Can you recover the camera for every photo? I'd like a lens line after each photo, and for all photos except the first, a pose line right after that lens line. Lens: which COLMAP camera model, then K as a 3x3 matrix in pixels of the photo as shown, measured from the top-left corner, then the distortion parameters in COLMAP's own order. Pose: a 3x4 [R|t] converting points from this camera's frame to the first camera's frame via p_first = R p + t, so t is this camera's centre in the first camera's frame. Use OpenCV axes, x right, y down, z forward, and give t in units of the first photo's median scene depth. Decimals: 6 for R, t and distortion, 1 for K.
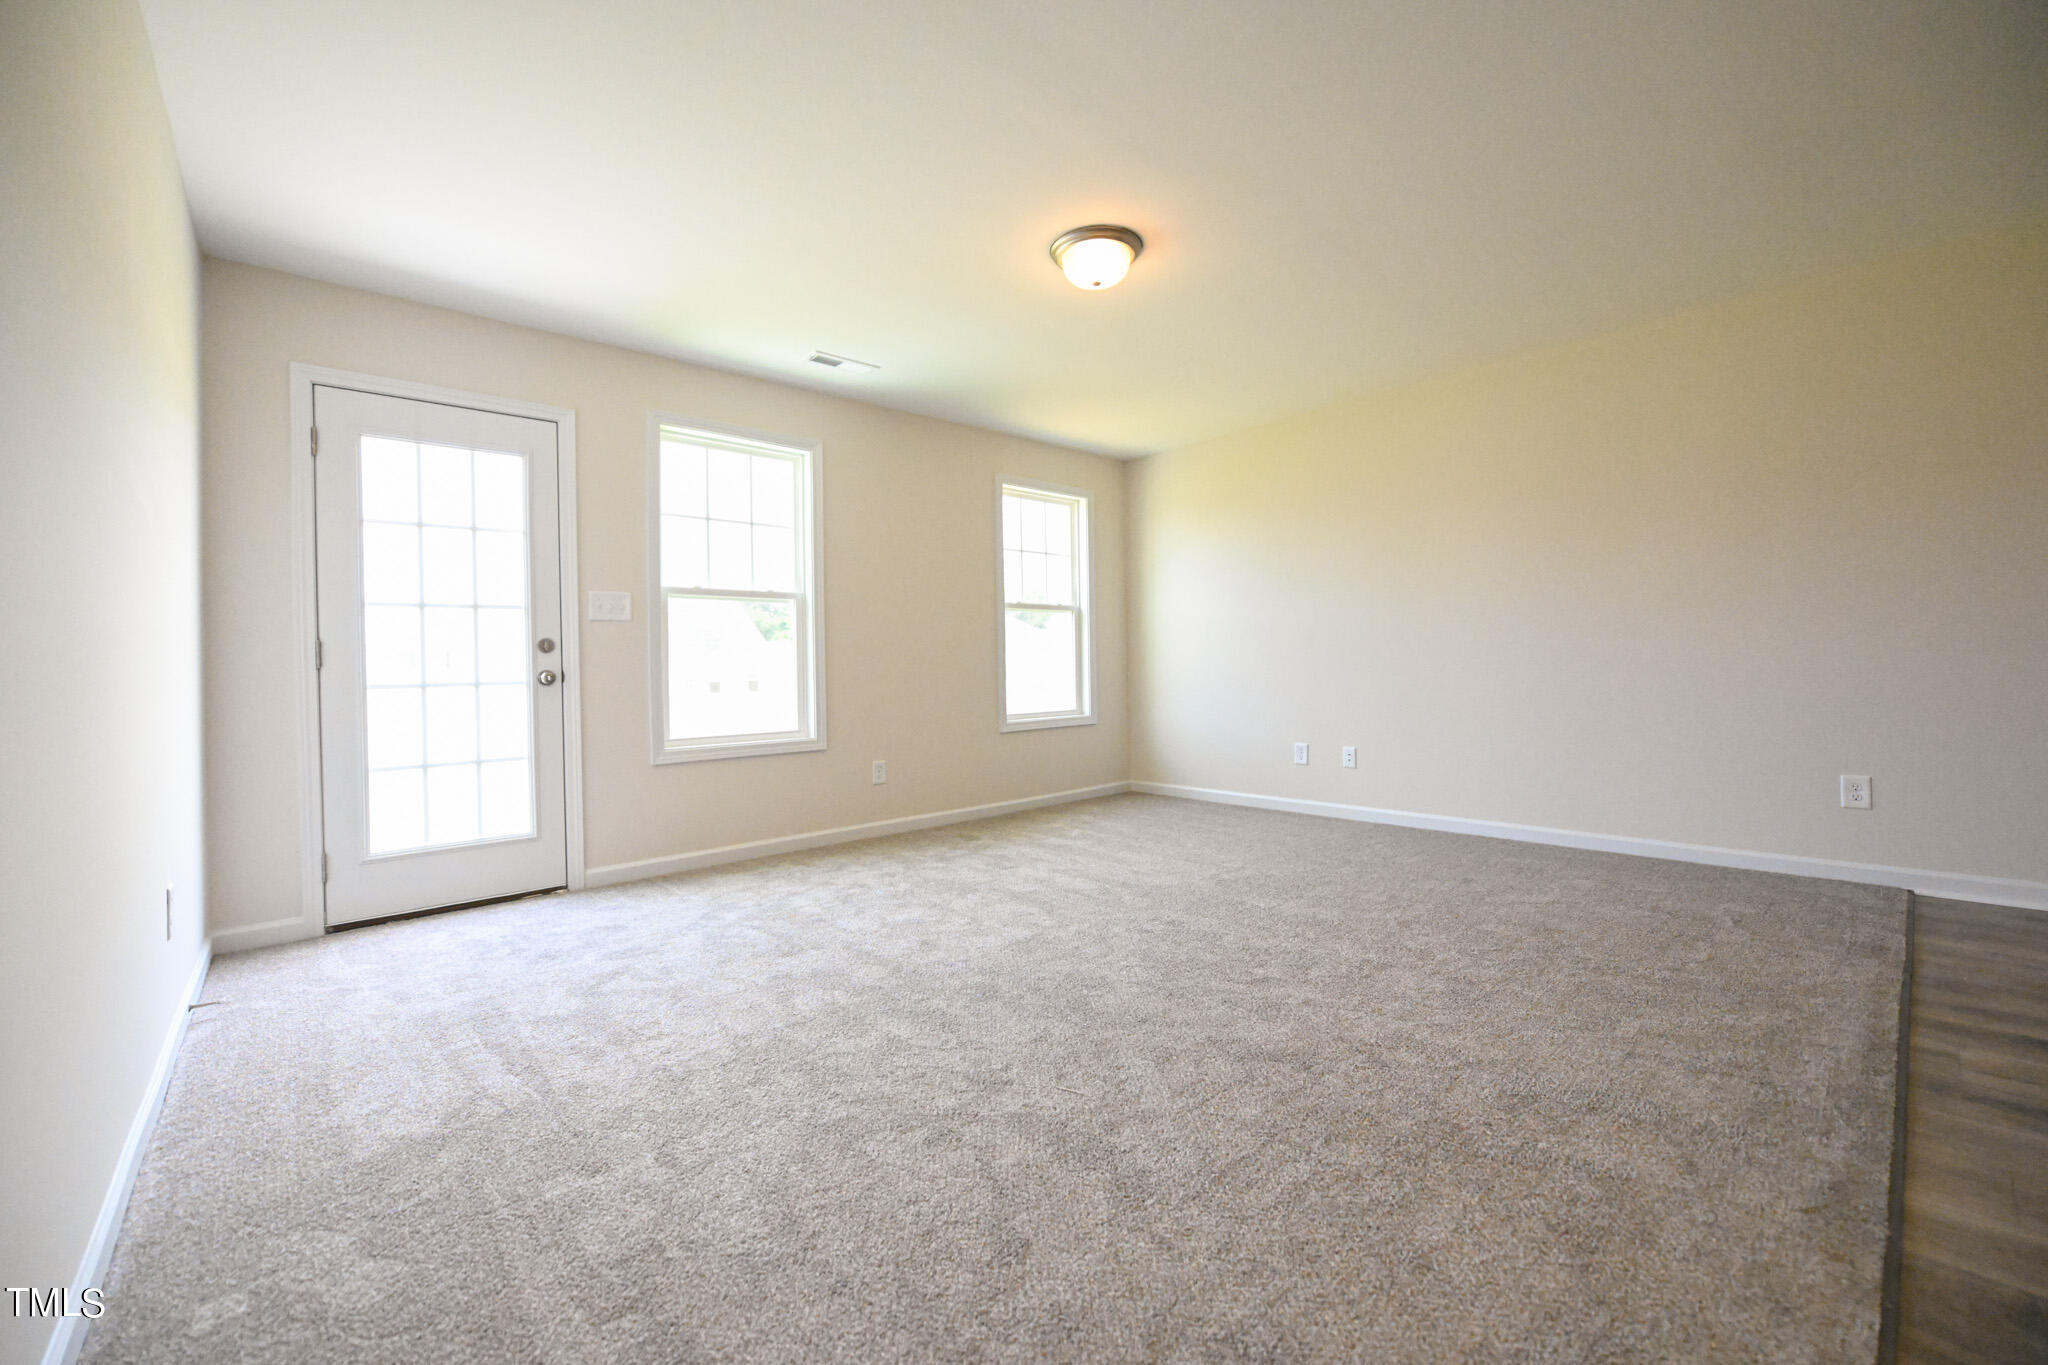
lens RADIAL K [[807.3, 0, 1025.5], [0, 807.3, 669.2], [0, 0, 1]] dist [-0.006207, 0.000356]
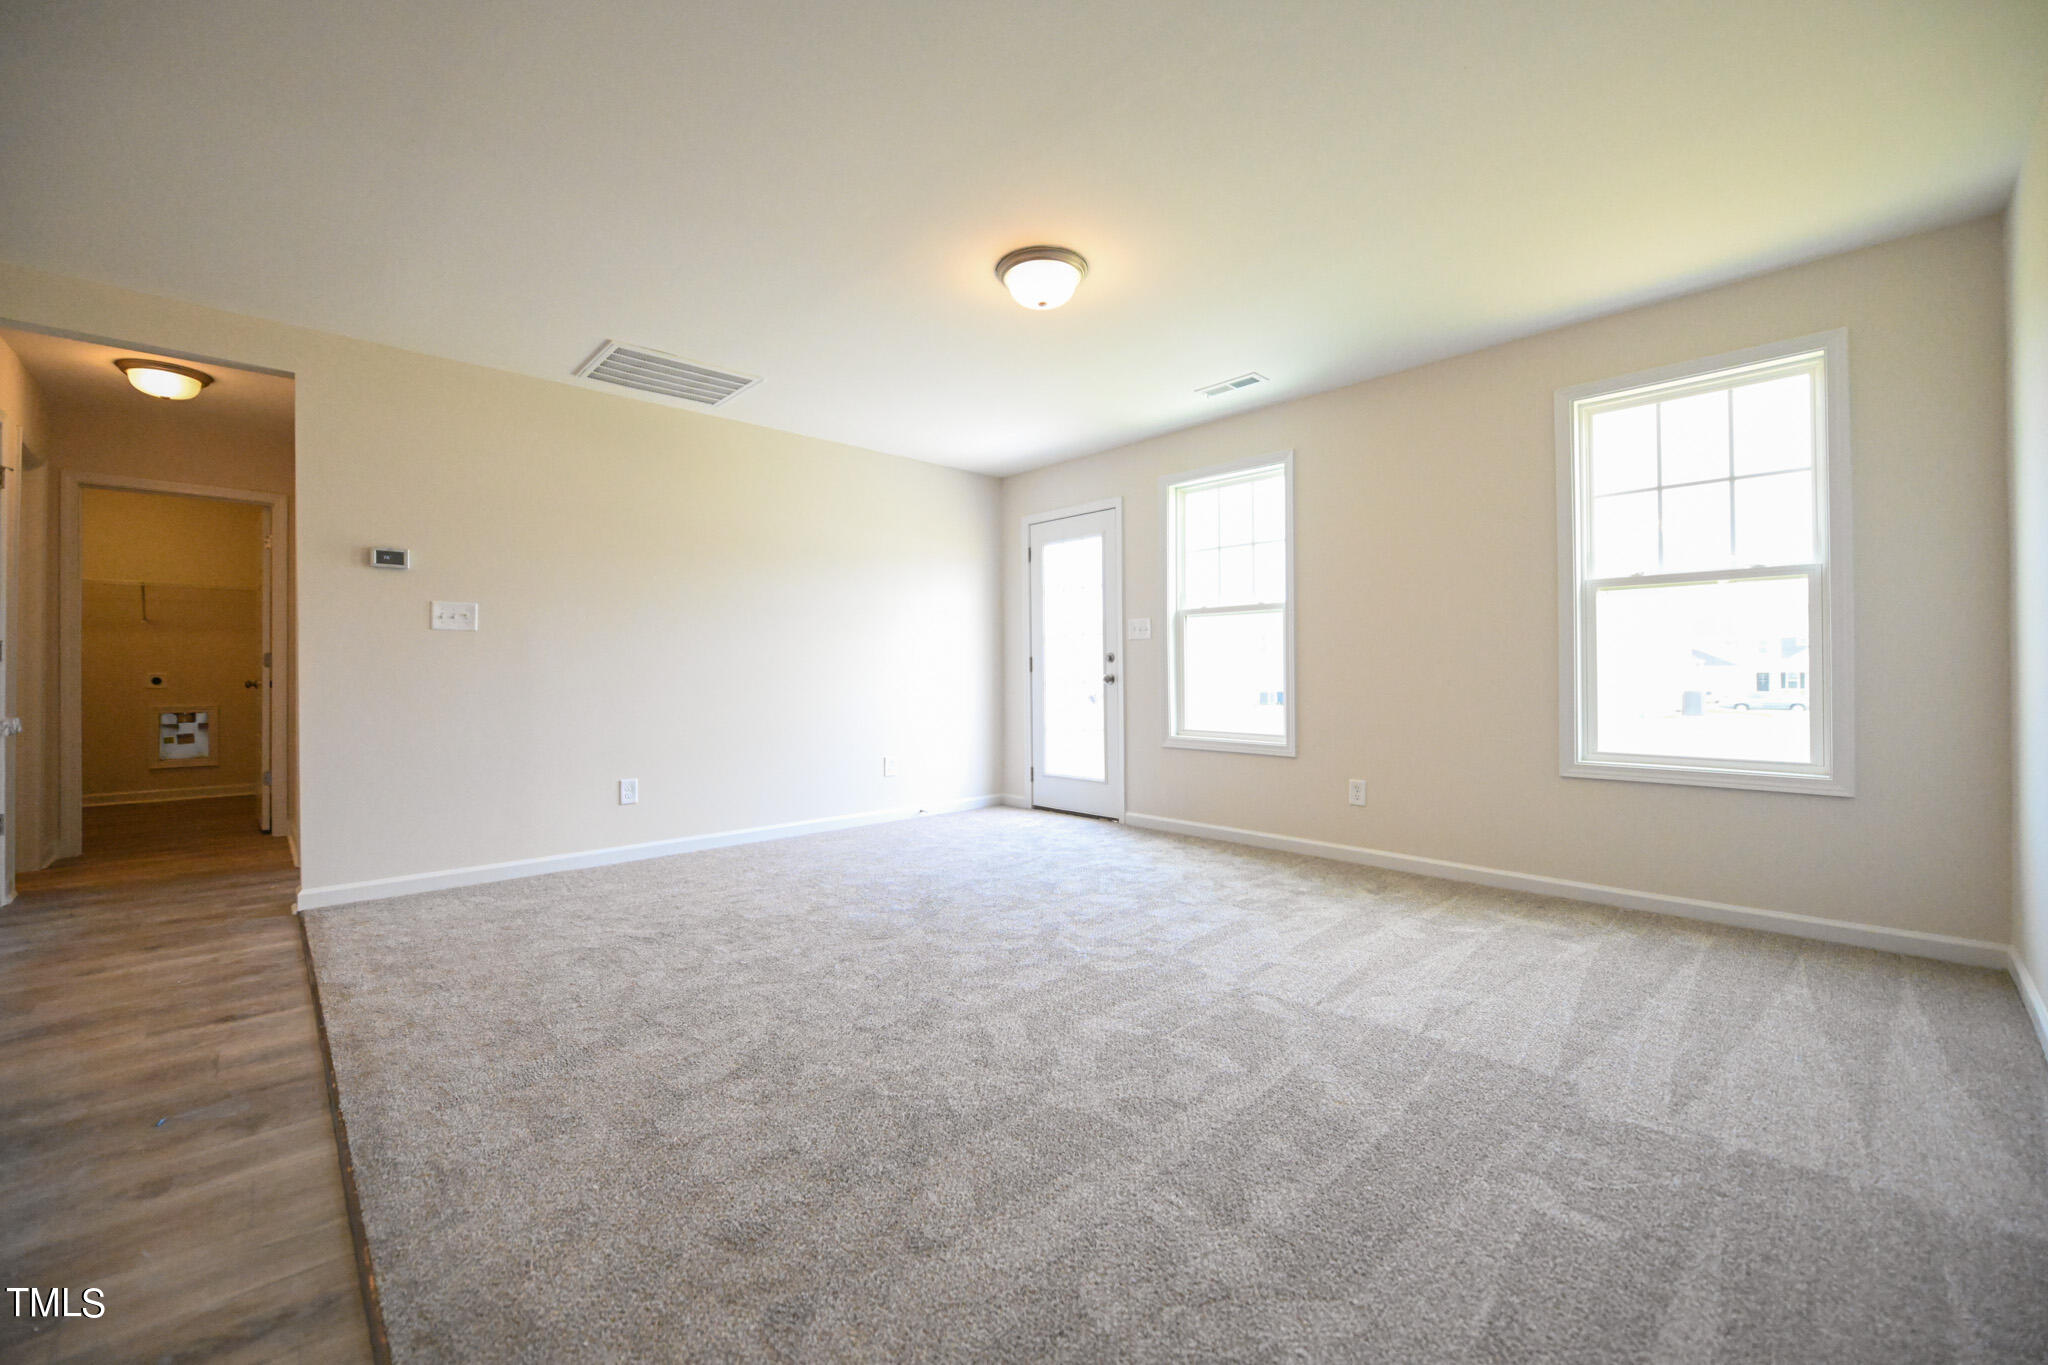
lens RADIAL K [[807.3, 0, 1020.8], [0, 807.3, 667.8], [0, 0, 1]] dist [-0.006207, 0.000356]
pose [[0.034624, 0.010209, -0.999348, 0.844001], [-0.006241, 0.999931, 0.009999, -0.021811], [0.999381, 0.005890, 0.034685, 0.717700]]
